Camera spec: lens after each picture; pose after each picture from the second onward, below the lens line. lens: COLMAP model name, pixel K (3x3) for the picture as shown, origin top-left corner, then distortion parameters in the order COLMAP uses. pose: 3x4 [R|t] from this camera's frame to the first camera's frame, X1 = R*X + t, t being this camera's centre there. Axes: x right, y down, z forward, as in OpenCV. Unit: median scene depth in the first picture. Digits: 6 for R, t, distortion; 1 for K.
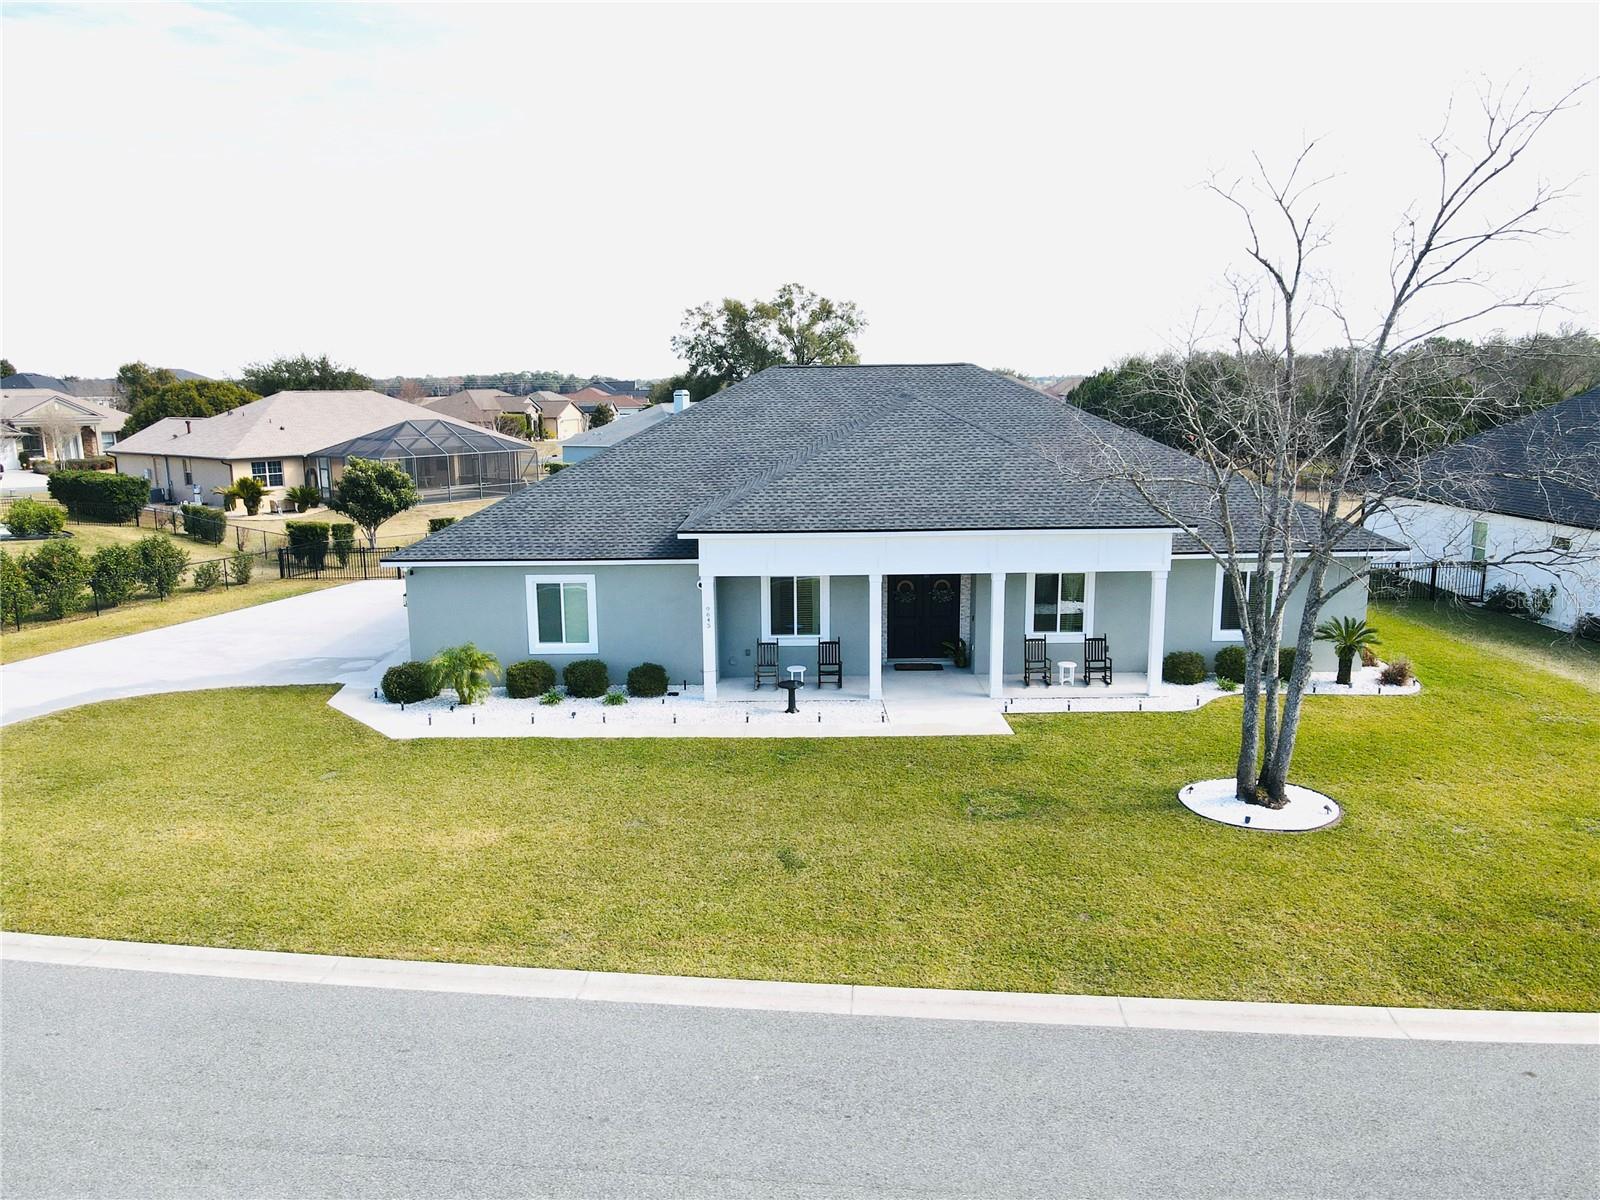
lens RADIAL K [[1171.4, 0, 803.2], [0, 1171.4, 604.9], [0, 0, 1]] dist [0.003140, 0.028487]
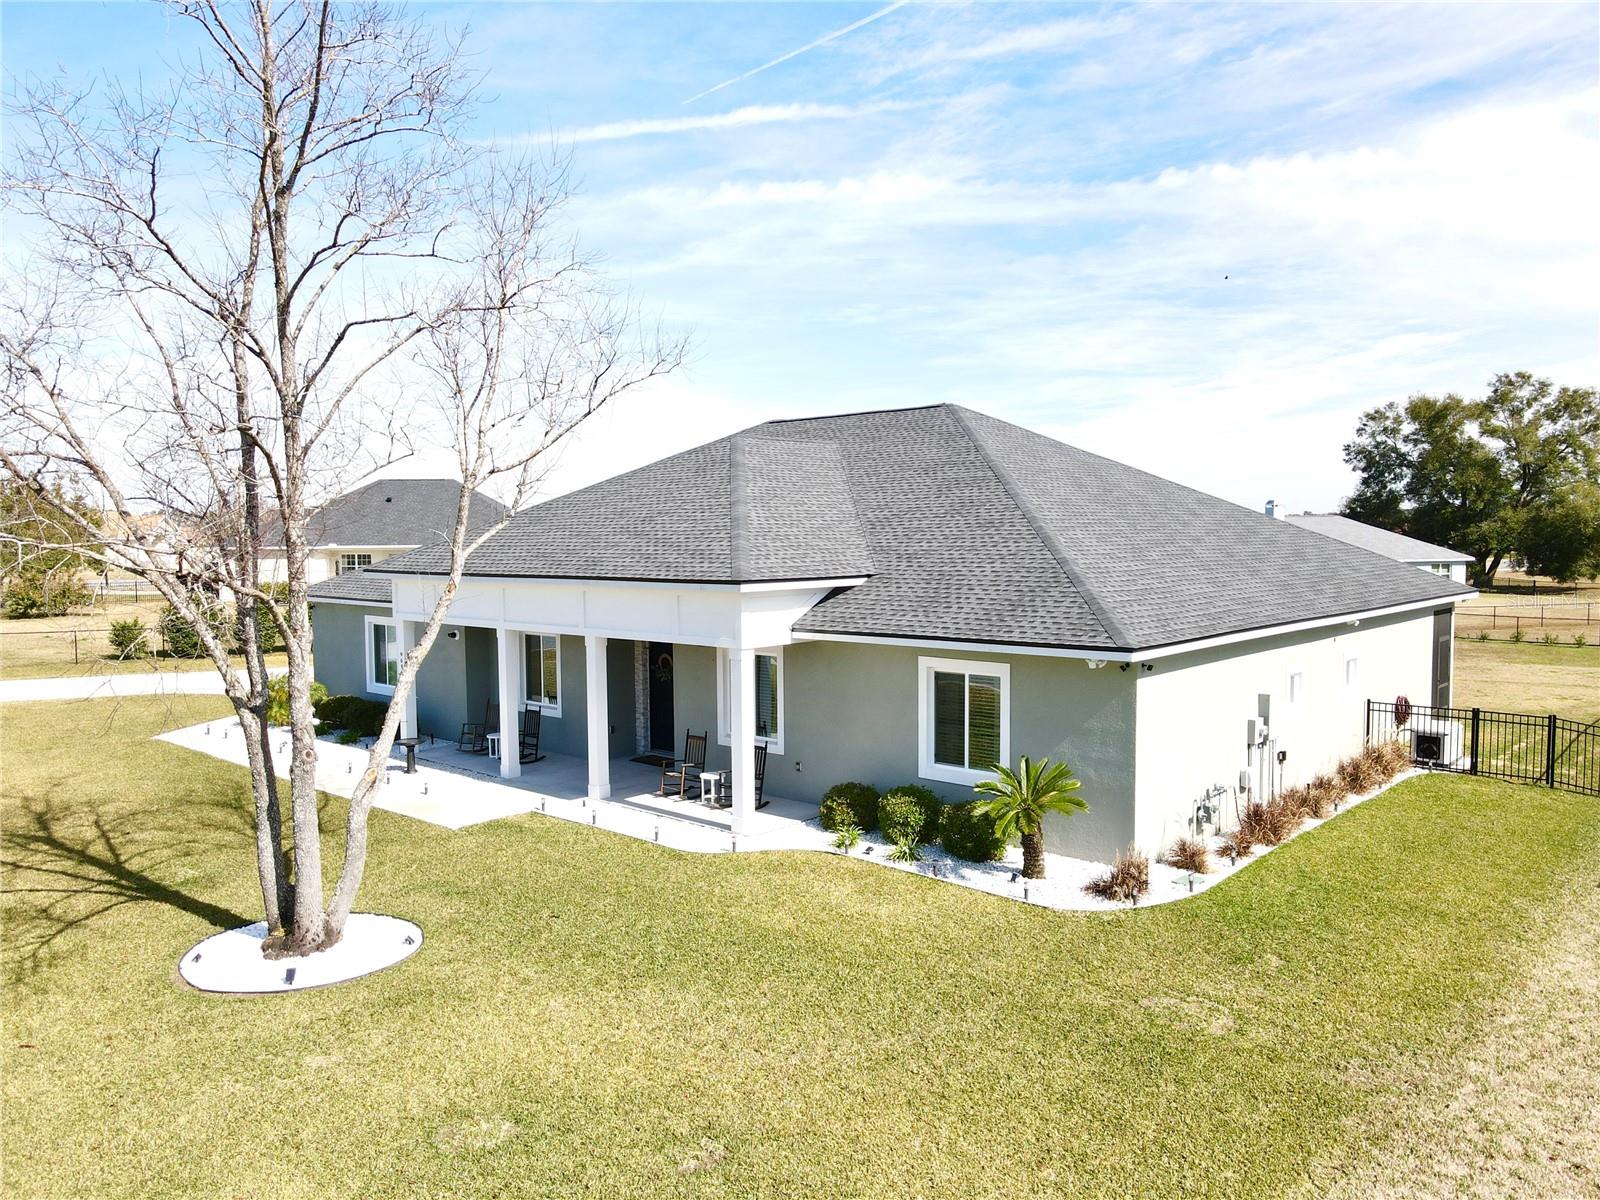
lens RADIAL K [[1171.4, 0, 803.2], [0, 1171.4, 604.9], [0, 0, 1]] dist [0.003140, 0.028487]
pose [[0.743707, 0.046134, -0.666911, 0.740446], [-0.124948, 0.989628, -0.070878, -0.008542], [0.656725, 0.136042, 0.741758, 0.487652]]
